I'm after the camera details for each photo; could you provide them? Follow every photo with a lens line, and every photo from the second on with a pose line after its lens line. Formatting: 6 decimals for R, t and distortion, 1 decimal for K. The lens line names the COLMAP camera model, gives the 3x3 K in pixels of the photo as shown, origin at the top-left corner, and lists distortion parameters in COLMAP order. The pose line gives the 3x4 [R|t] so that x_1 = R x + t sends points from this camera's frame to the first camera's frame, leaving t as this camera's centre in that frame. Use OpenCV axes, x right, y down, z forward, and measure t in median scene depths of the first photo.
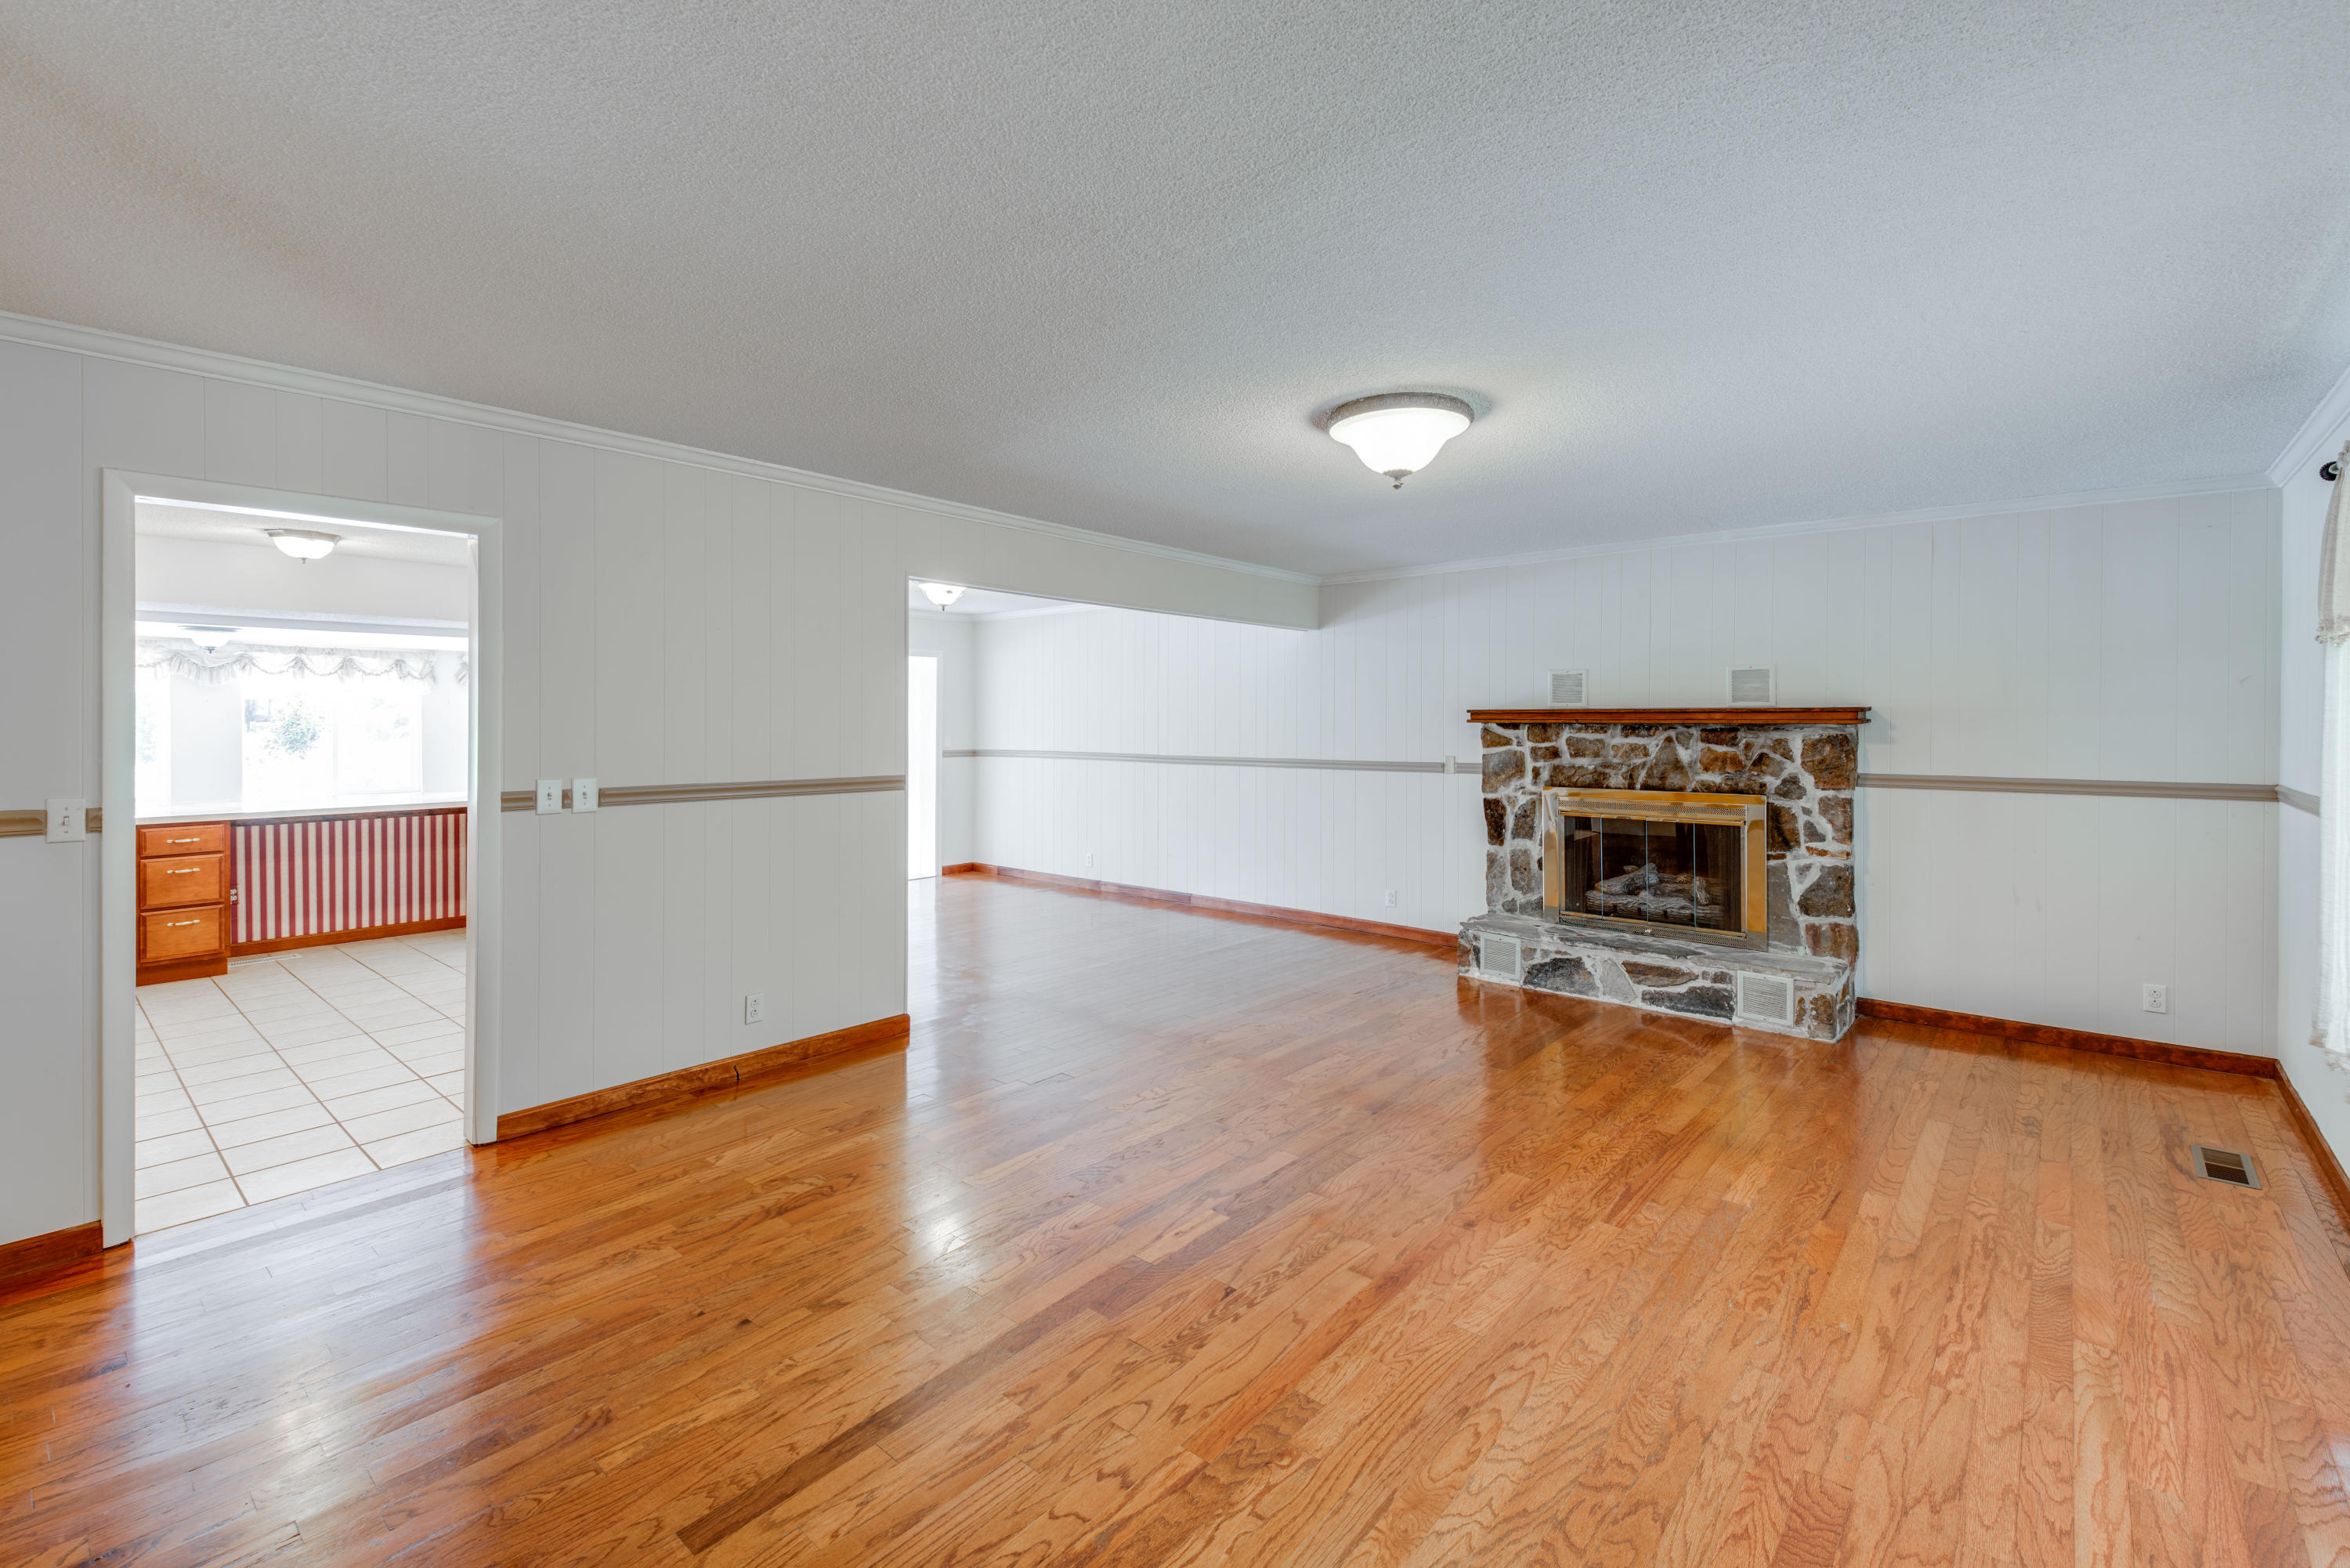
lens RADIAL K [[1011.3, 0, 1164.2], [0, 1011.3, 738.3], [0, 0, 1]] dist [0.051089, -0.019737]
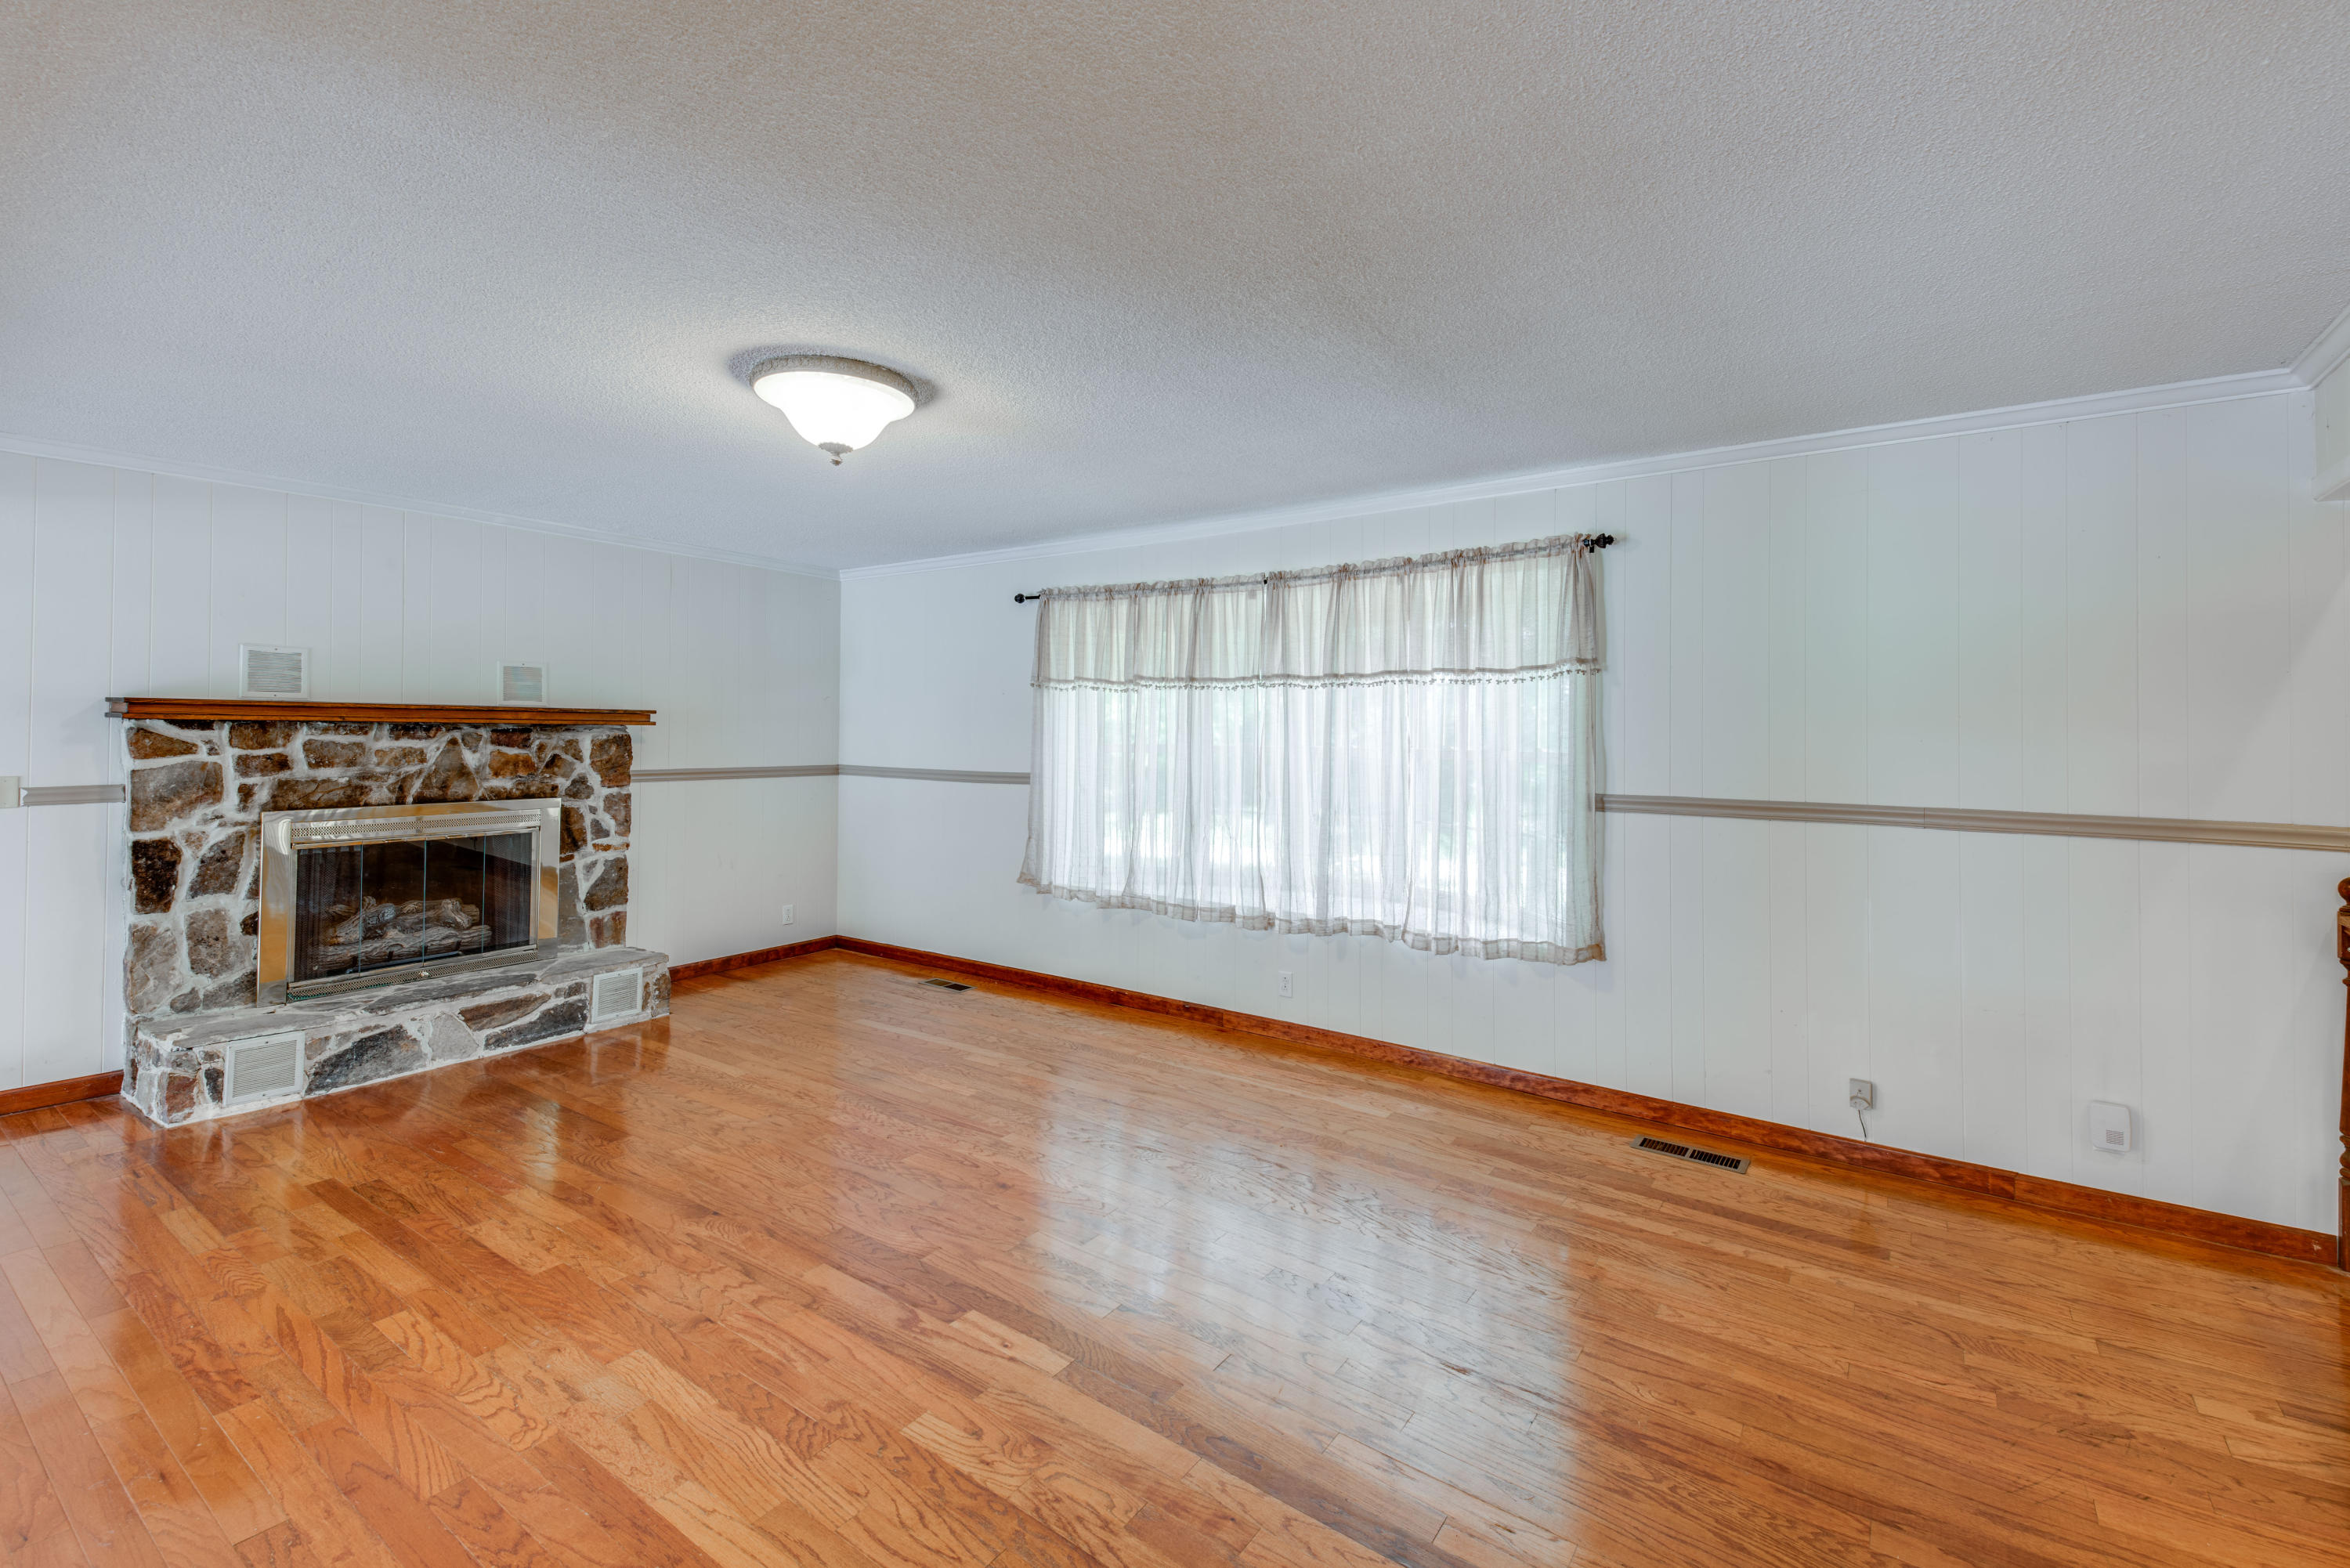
lens RADIAL K [[1023.1, 0, 1172.3], [0, 1023.1, 734.1], [0, 0, 1]] dist [0.045145, -0.018269]
pose [[-0.097090, -0.006371, 0.995255, -0.442695], [0.004521, 0.999966, 0.006842, -0.008666], [-0.995265, 0.005164, -0.097058, 0.501109]]
